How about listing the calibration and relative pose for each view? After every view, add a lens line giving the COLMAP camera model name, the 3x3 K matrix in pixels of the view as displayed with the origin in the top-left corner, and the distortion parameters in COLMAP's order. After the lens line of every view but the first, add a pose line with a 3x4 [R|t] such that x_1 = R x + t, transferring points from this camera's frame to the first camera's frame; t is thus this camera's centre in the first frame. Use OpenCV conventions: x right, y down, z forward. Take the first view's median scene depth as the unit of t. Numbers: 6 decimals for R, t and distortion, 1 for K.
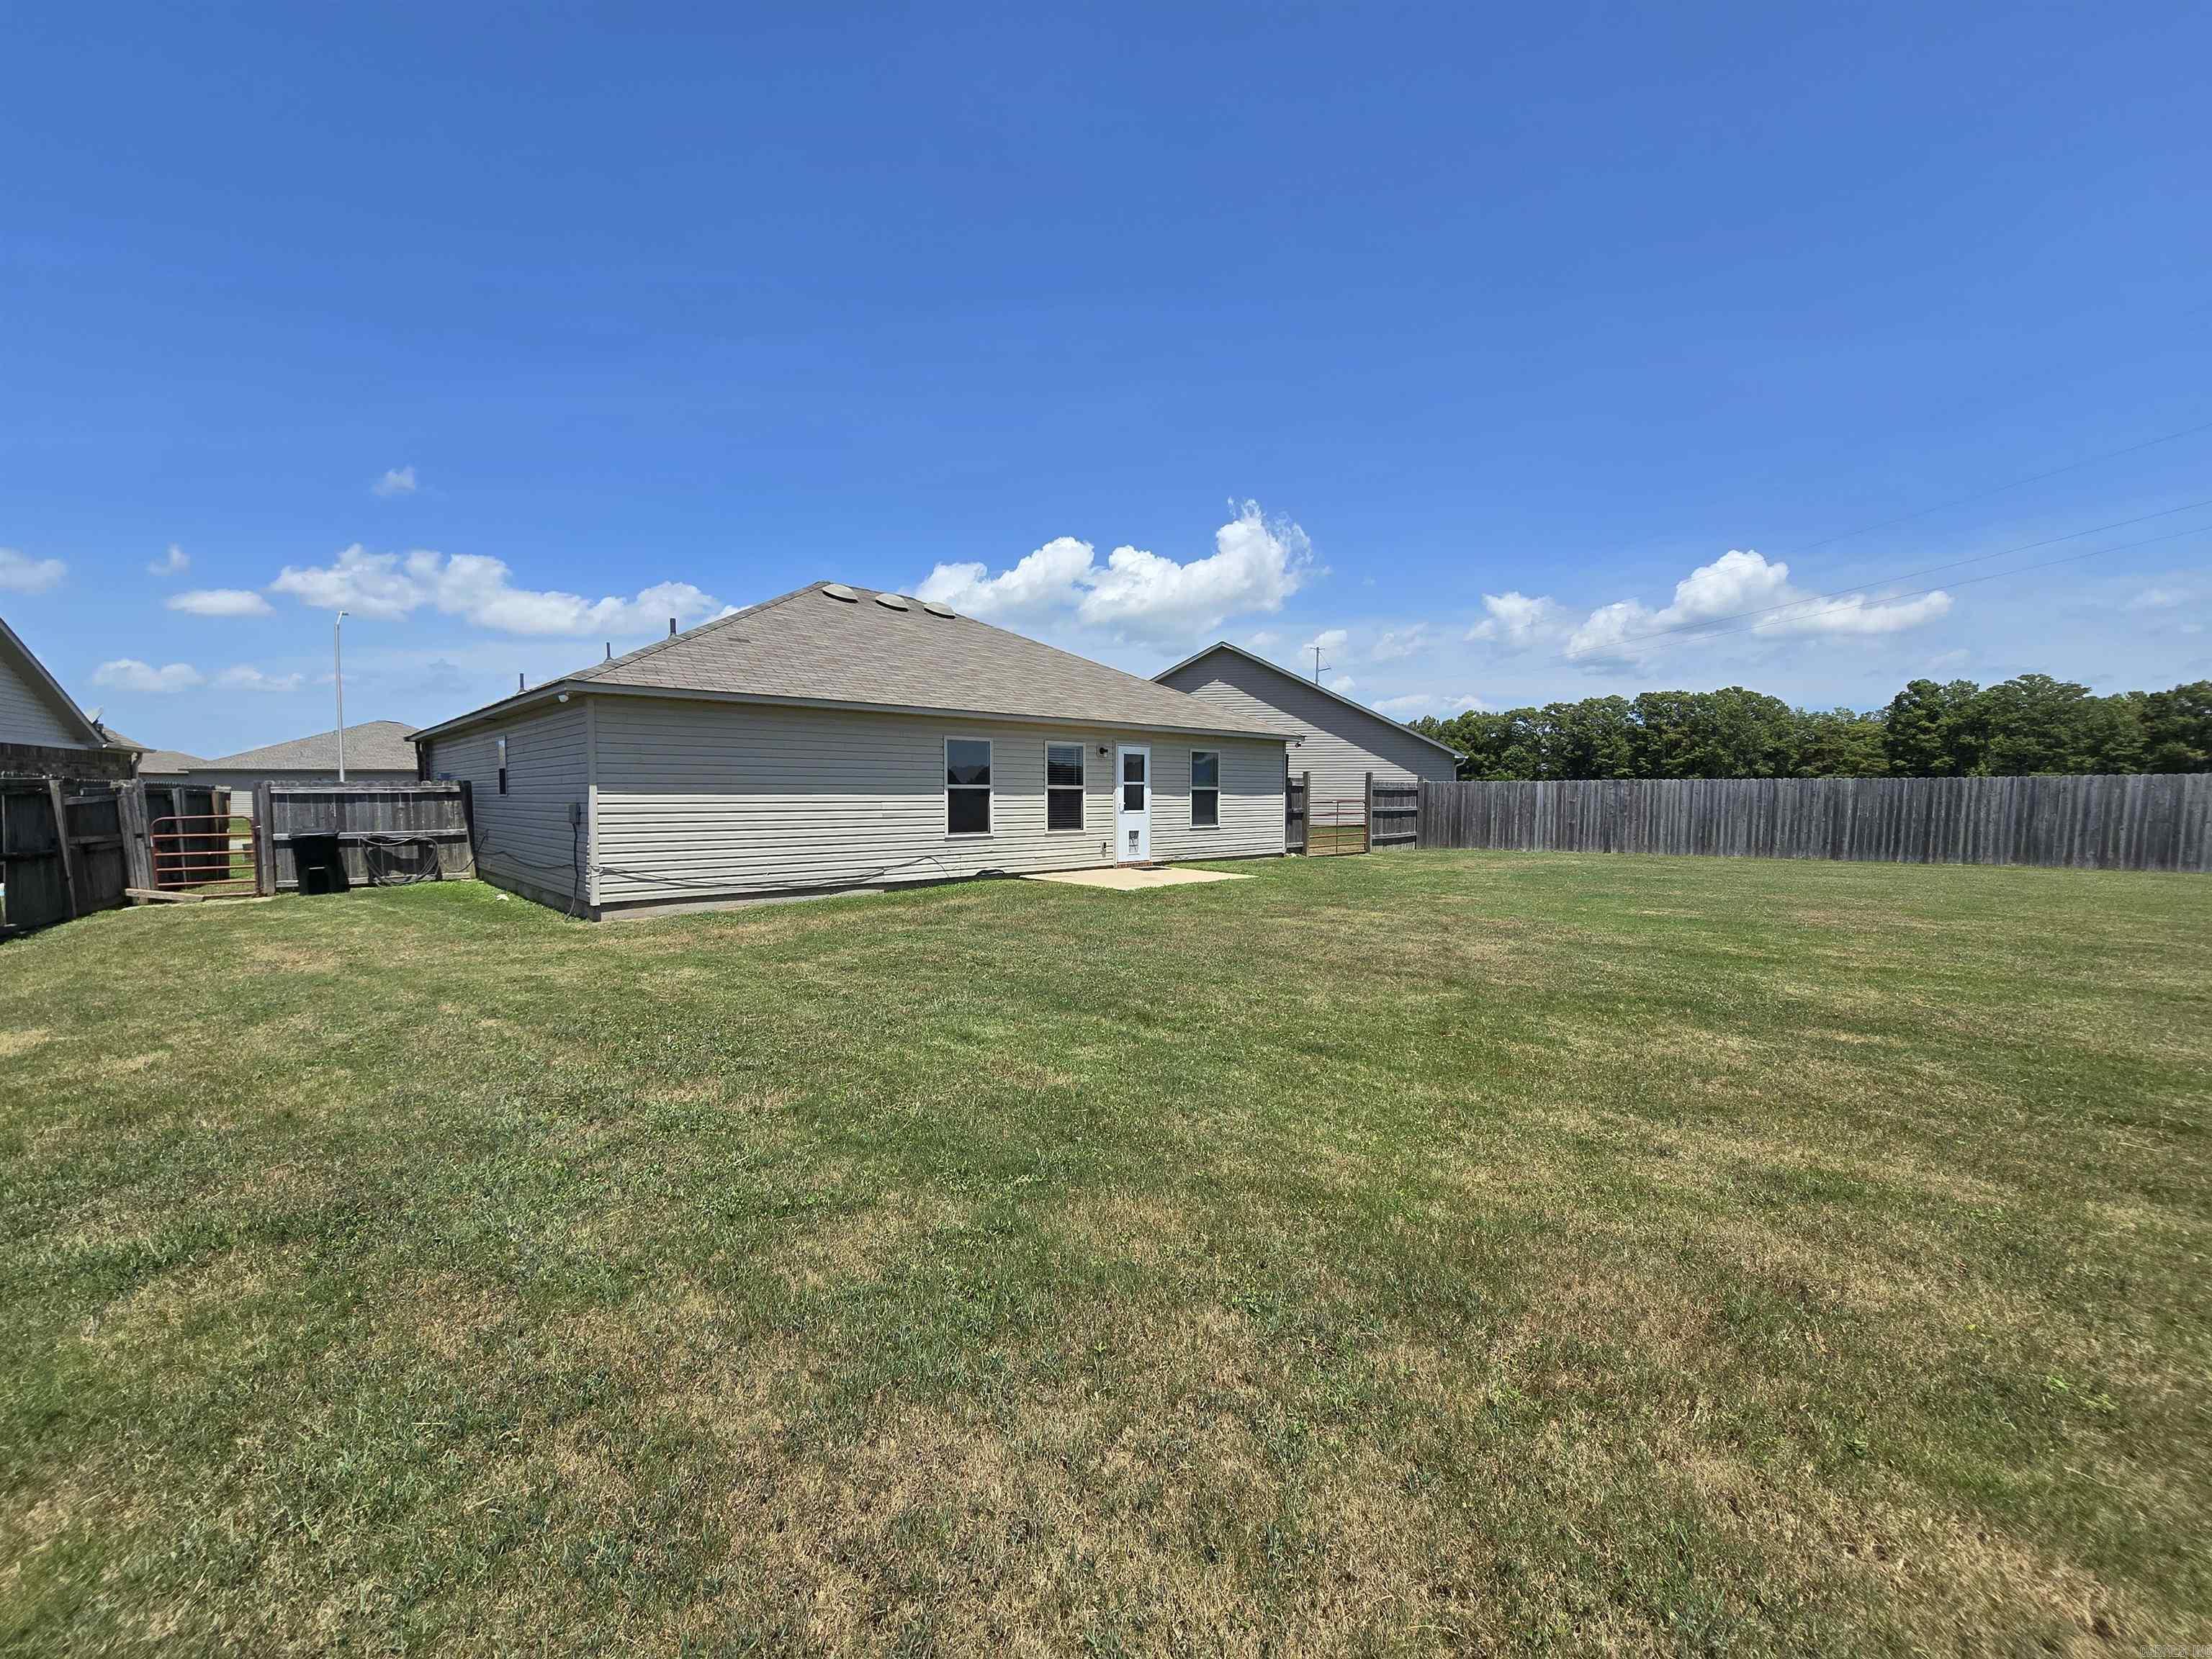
lens RADIAL K [[910.2, 0, 1104.6], [0, 910.2, 830.0], [0, 0, 1]] dist [-0.010361, 0.002809]
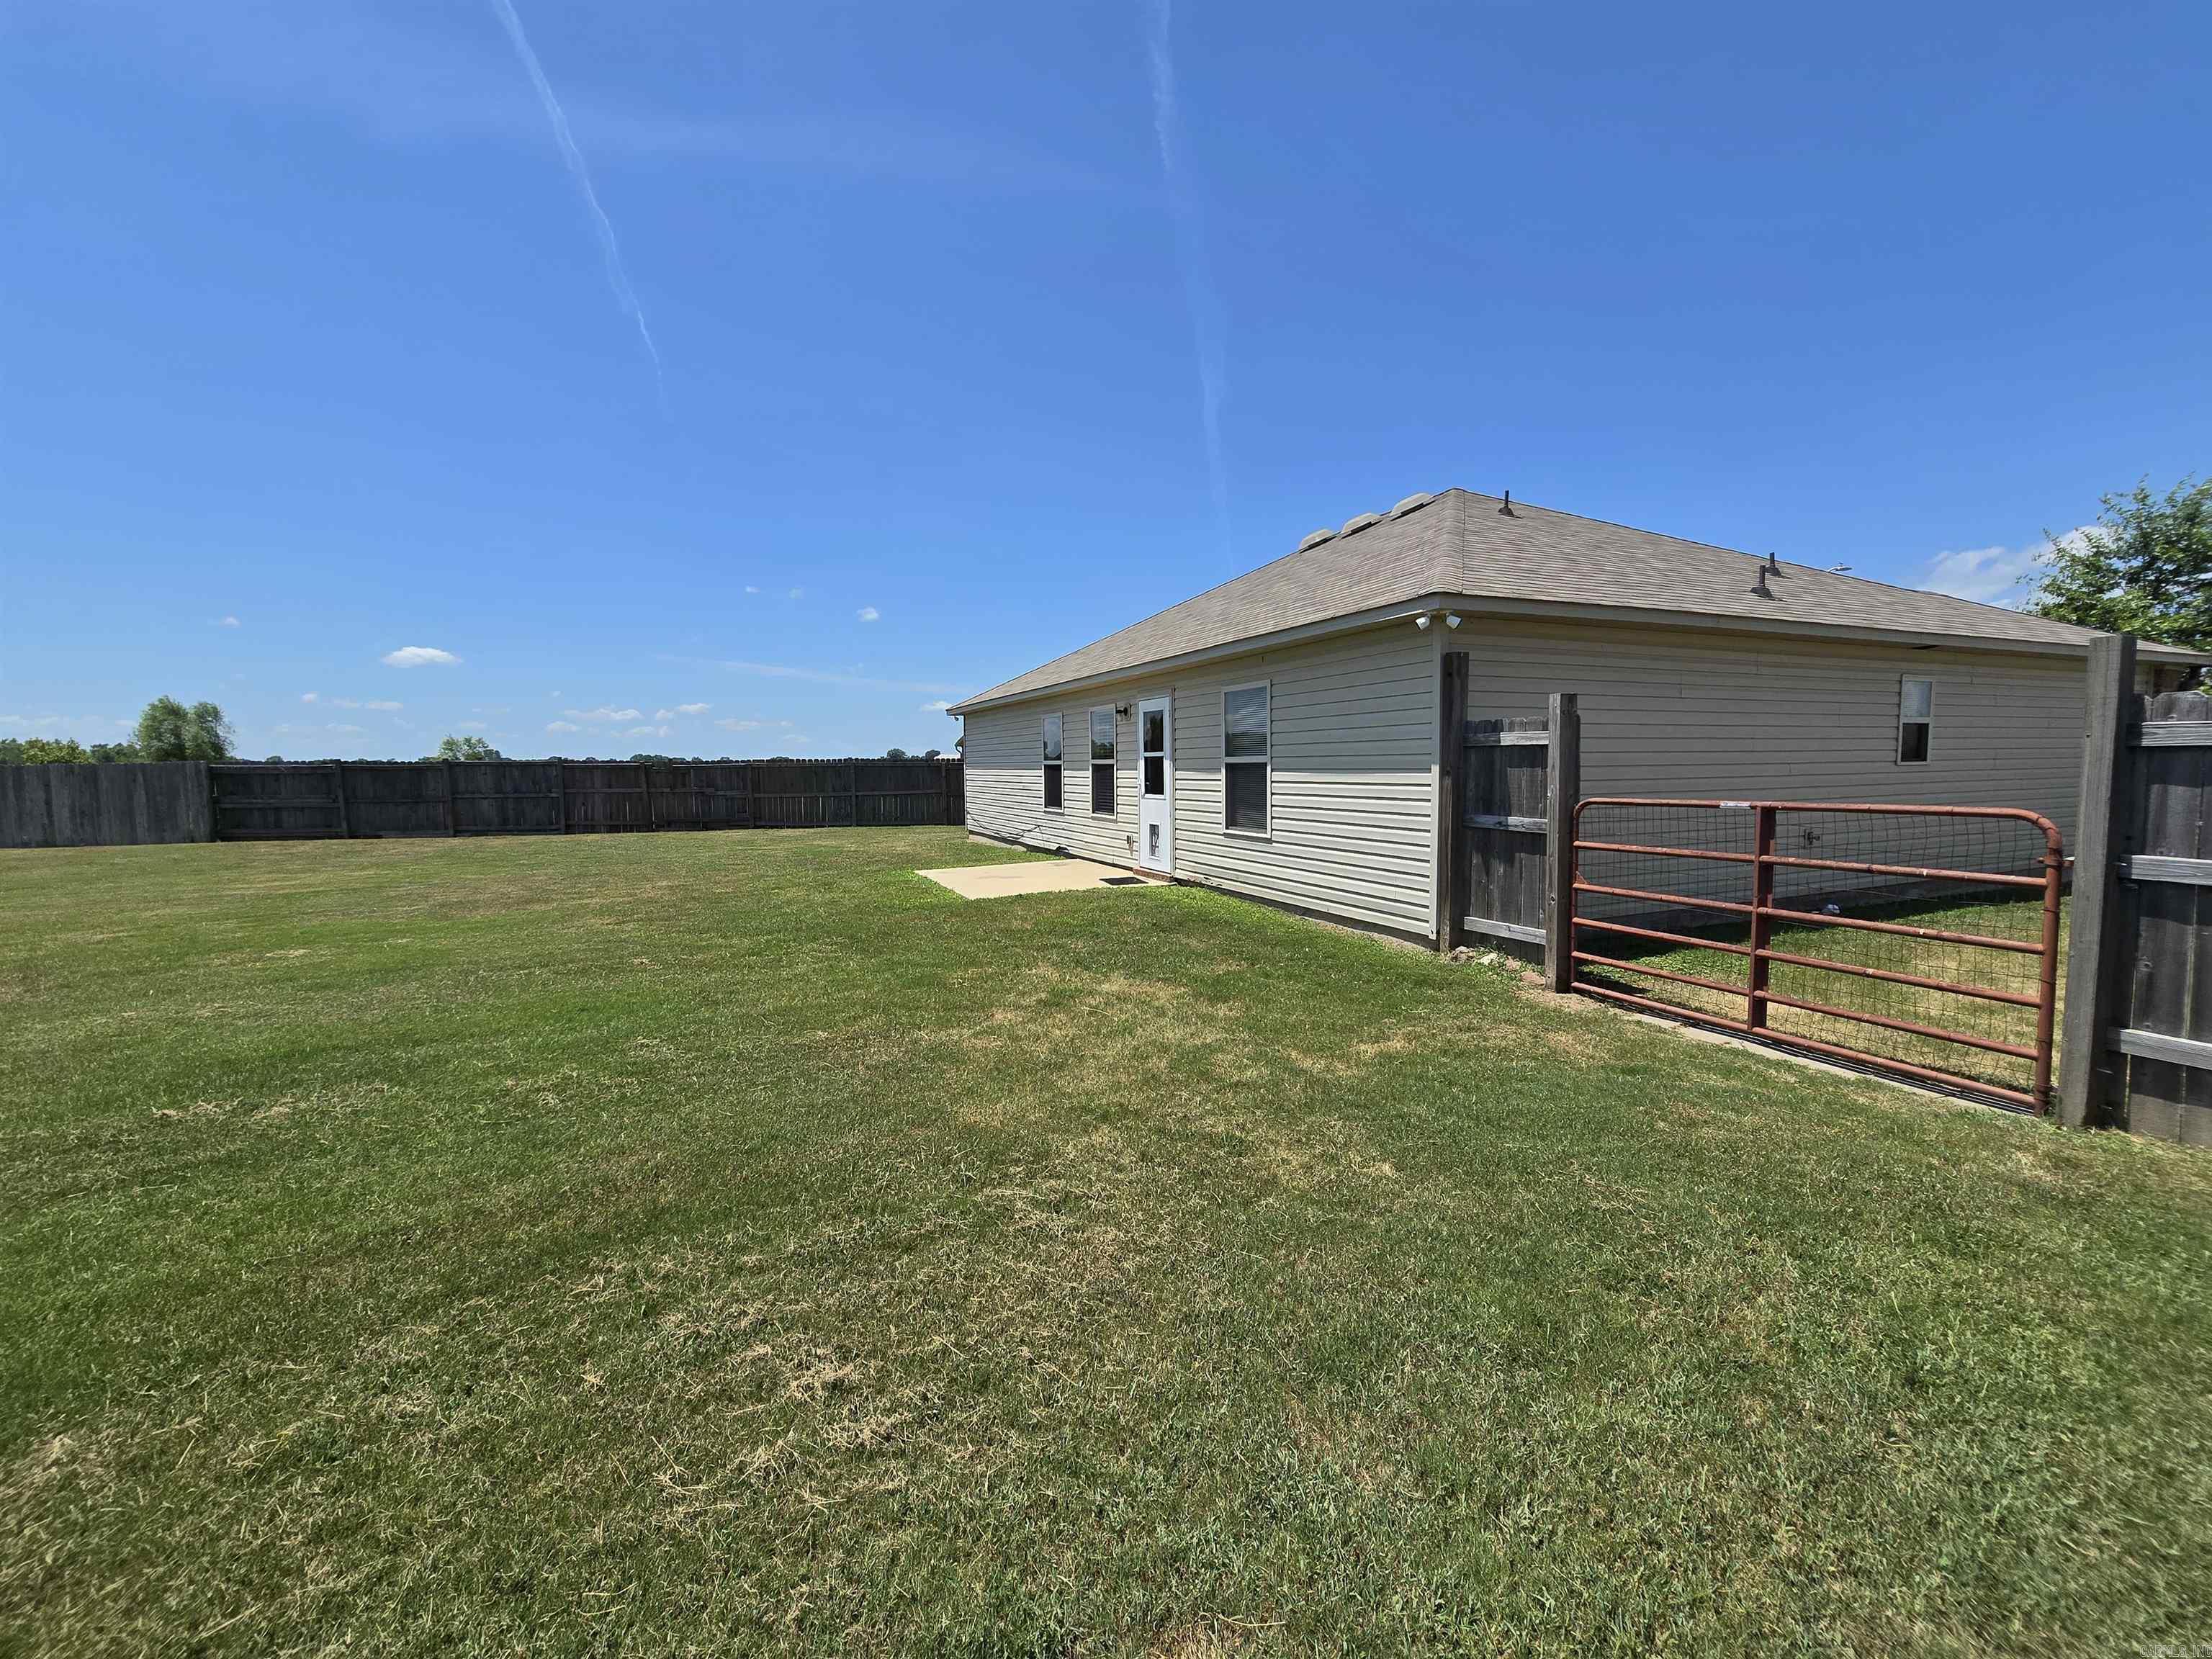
lens RADIAL K [[910.2, 0, 1105.9], [0, 910.2, 830.8], [0, 0, 1]] dist [-0.010361, 0.002809]
pose [[-0.343493, 0.062547, -0.937070, 0.669728], [-0.037196, 0.996091, 0.080121, -0.046958], [0.938418, 0.062376, -0.339824, 1.182943]]
